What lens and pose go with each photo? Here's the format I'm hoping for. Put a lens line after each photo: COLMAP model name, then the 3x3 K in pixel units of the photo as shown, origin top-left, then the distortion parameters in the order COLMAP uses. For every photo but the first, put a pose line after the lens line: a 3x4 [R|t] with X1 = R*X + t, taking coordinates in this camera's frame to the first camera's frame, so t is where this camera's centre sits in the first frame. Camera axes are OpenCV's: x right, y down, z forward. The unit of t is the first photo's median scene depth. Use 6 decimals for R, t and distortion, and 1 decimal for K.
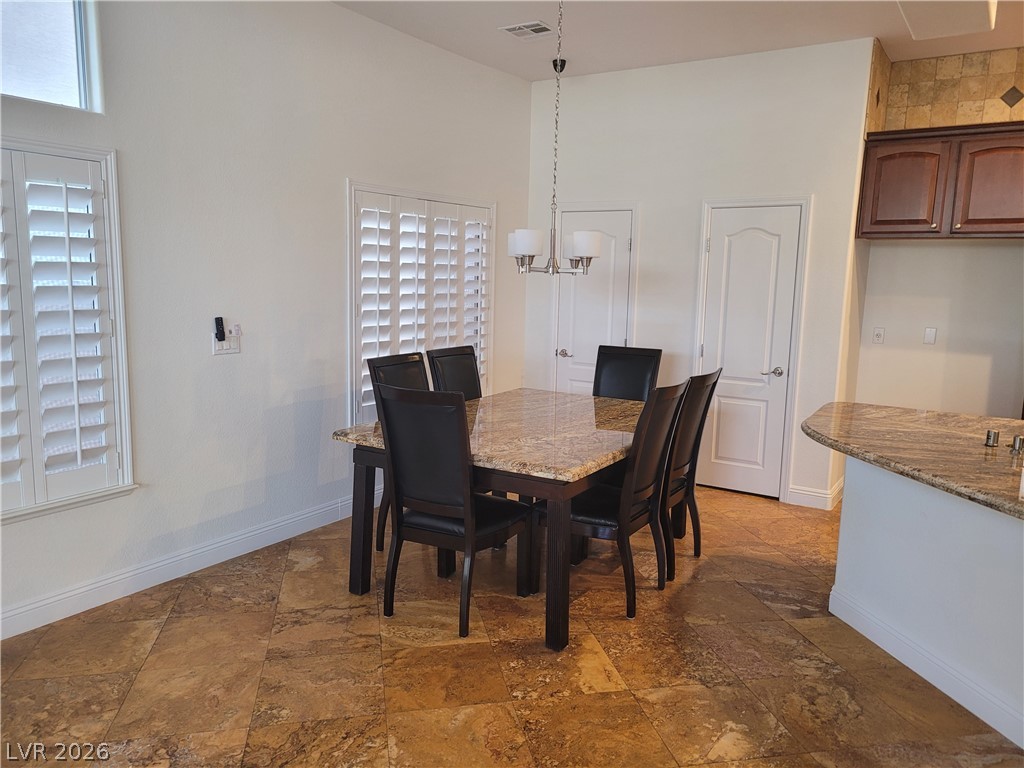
lens RADIAL K [[769.5, 0, 513.5], [0, 769.5, 387.4], [0, 0, 1]] dist [0.052937, -0.032238]
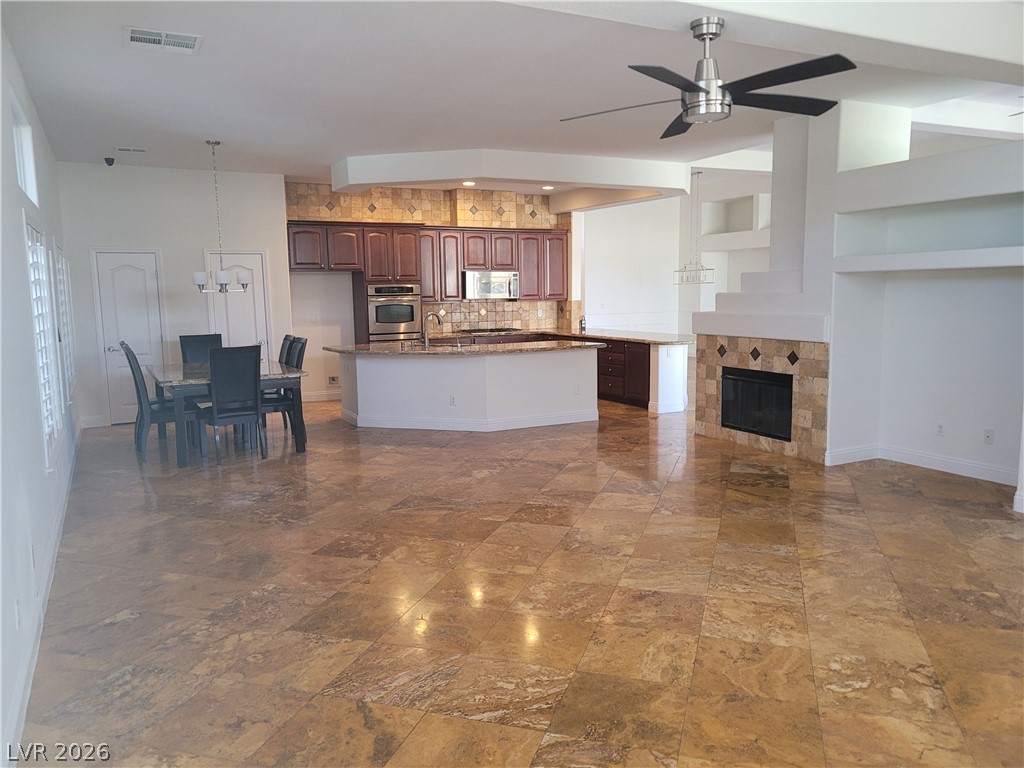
lens RADIAL K [[769.5, 0, 512.7], [0, 769.5, 384.5], [0, 0, 1]] dist [0.052937, -0.032238]
pose [[0.495275, -0.139868, 0.857403, -1.117952], [0.159842, 0.984776, 0.068314, 0.056132], [-0.853905, 0.103215, 0.510092, -0.522981]]
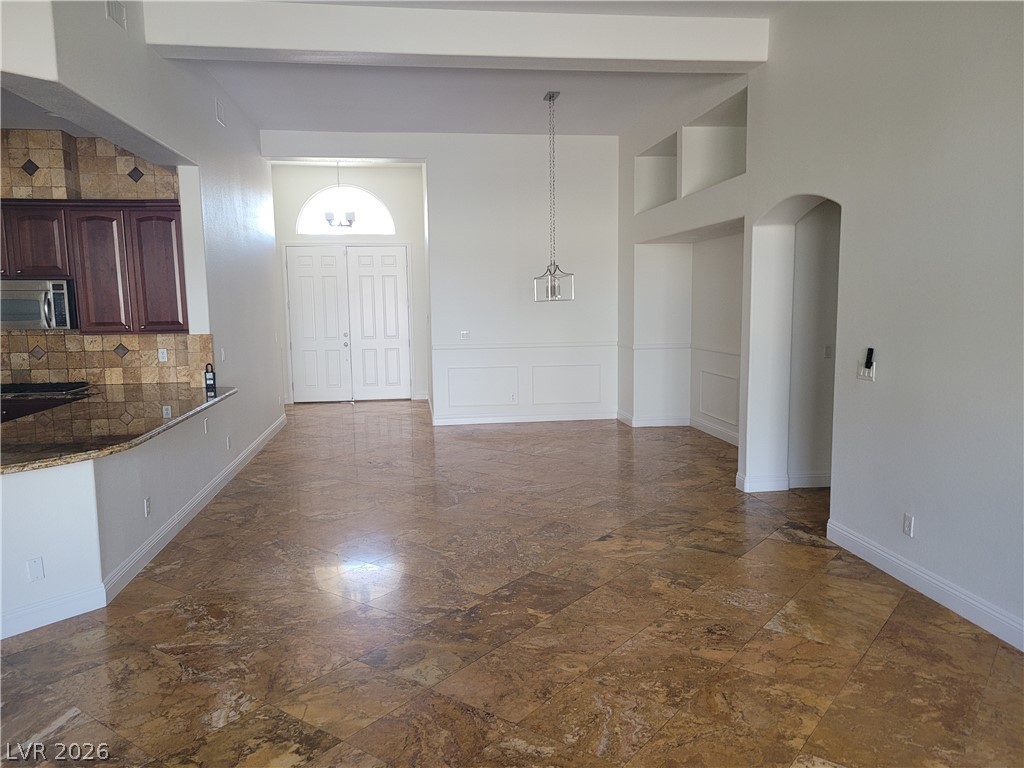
lens RADIAL K [[769.5, 0, 516.6], [0, 769.5, 391.5], [0, 0, 1]] dist [0.052937, -0.032238]
pose [[0.757524, -0.110921, 0.643315, 0.828562], [0.130785, 0.991266, 0.016911, 0.143013], [-0.639572, 0.071326, 0.765415, -0.835839]]
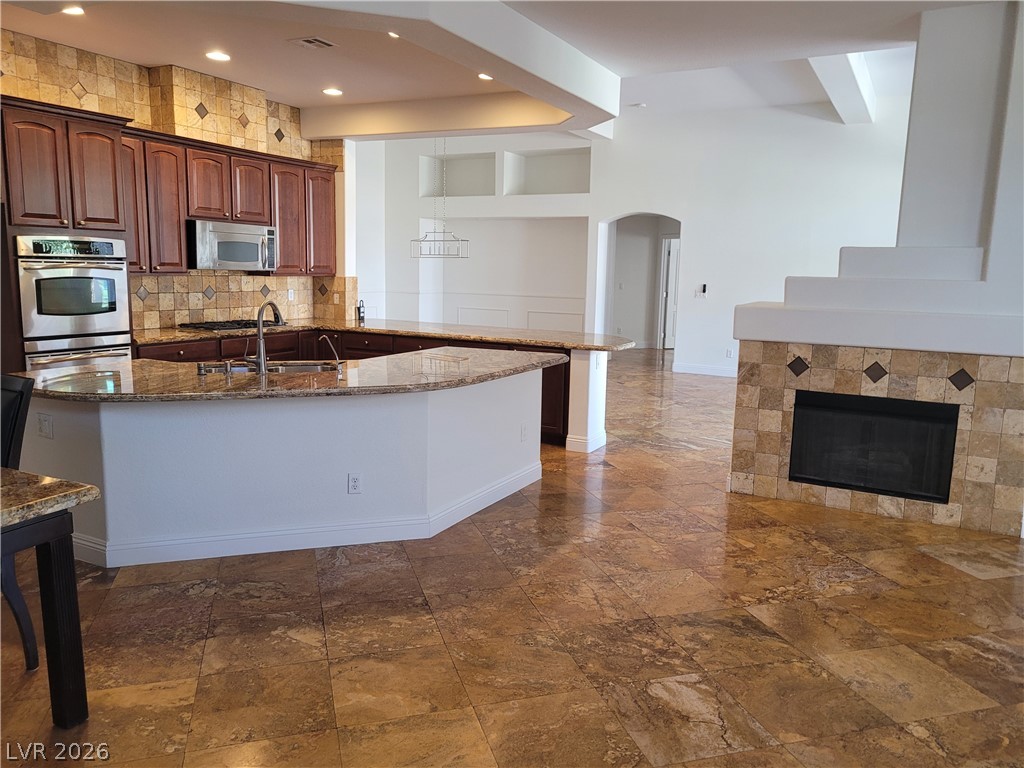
lens RADIAL K [[769.5, 0, 515.8], [0, 769.5, 382.5], [0, 0, 1]] dist [0.052937, -0.032238]
pose [[-0.092816, -0.178234, 0.979601, -0.491010], [0.127452, 0.973628, 0.189223, -0.063174], [-0.987492, 0.142415, -0.067652, 0.397896]]
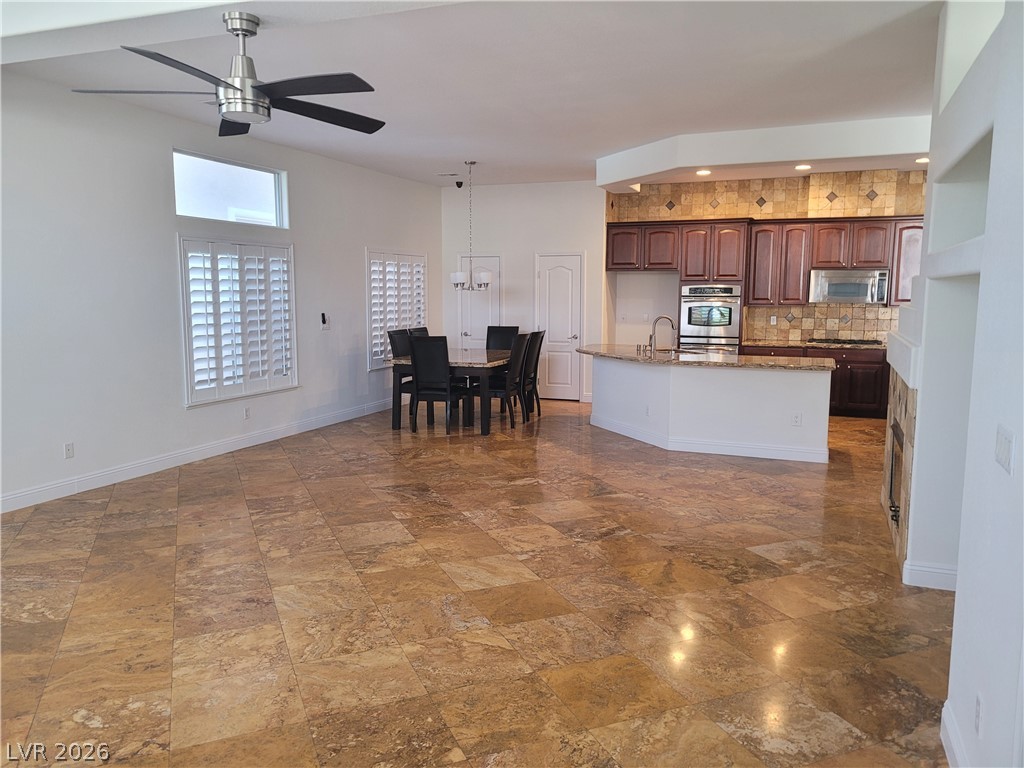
lens RADIAL K [[769.5, 0, 520.7], [0, 769.5, 385.5], [0, 0, 1]] dist [0.052937, -0.032238]
pose [[0.979579, -0.045402, 0.195866, -0.228513], [0.050040, 0.998570, -0.018792, 0.158744], [-0.194733, 0.028209, 0.980451, -1.086926]]
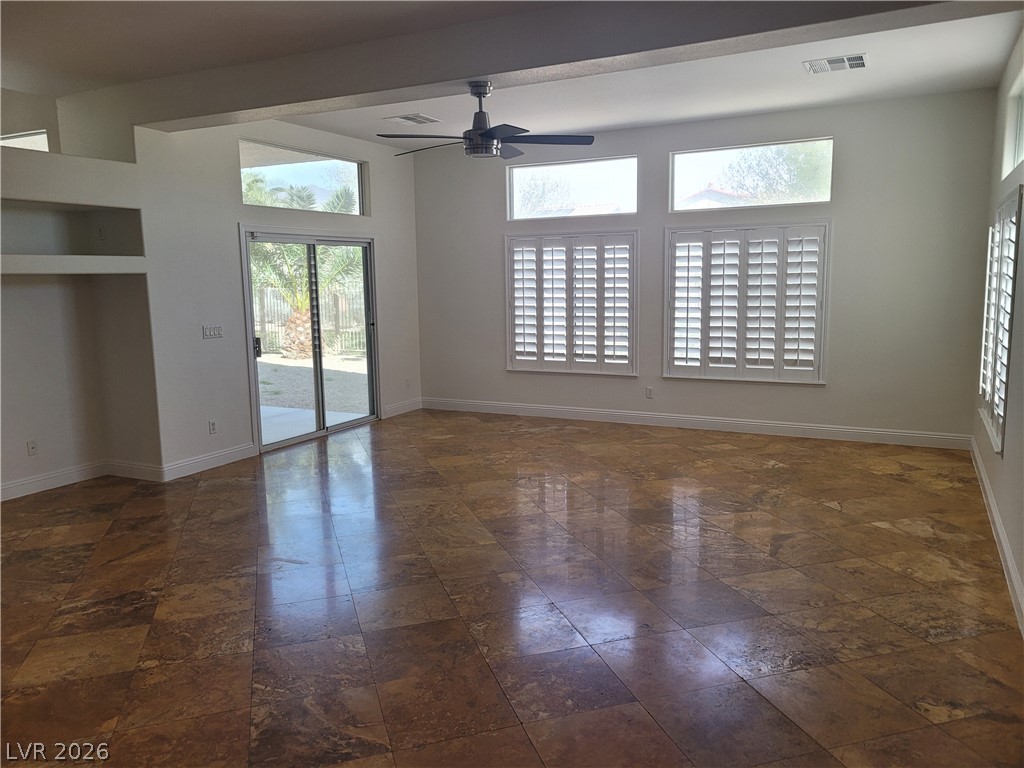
lens RADIAL K [[769.5, 0, 517.5], [0, 769.5, 385.6], [0, 0, 1]] dist [0.052937, -0.032238]
pose [[-0.994361, 0.005717, -0.105893, -0.264340], [-0.025031, 0.957677, 0.286754, -0.123784], [0.103050, 0.287788, -0.952134, 0.740298]]
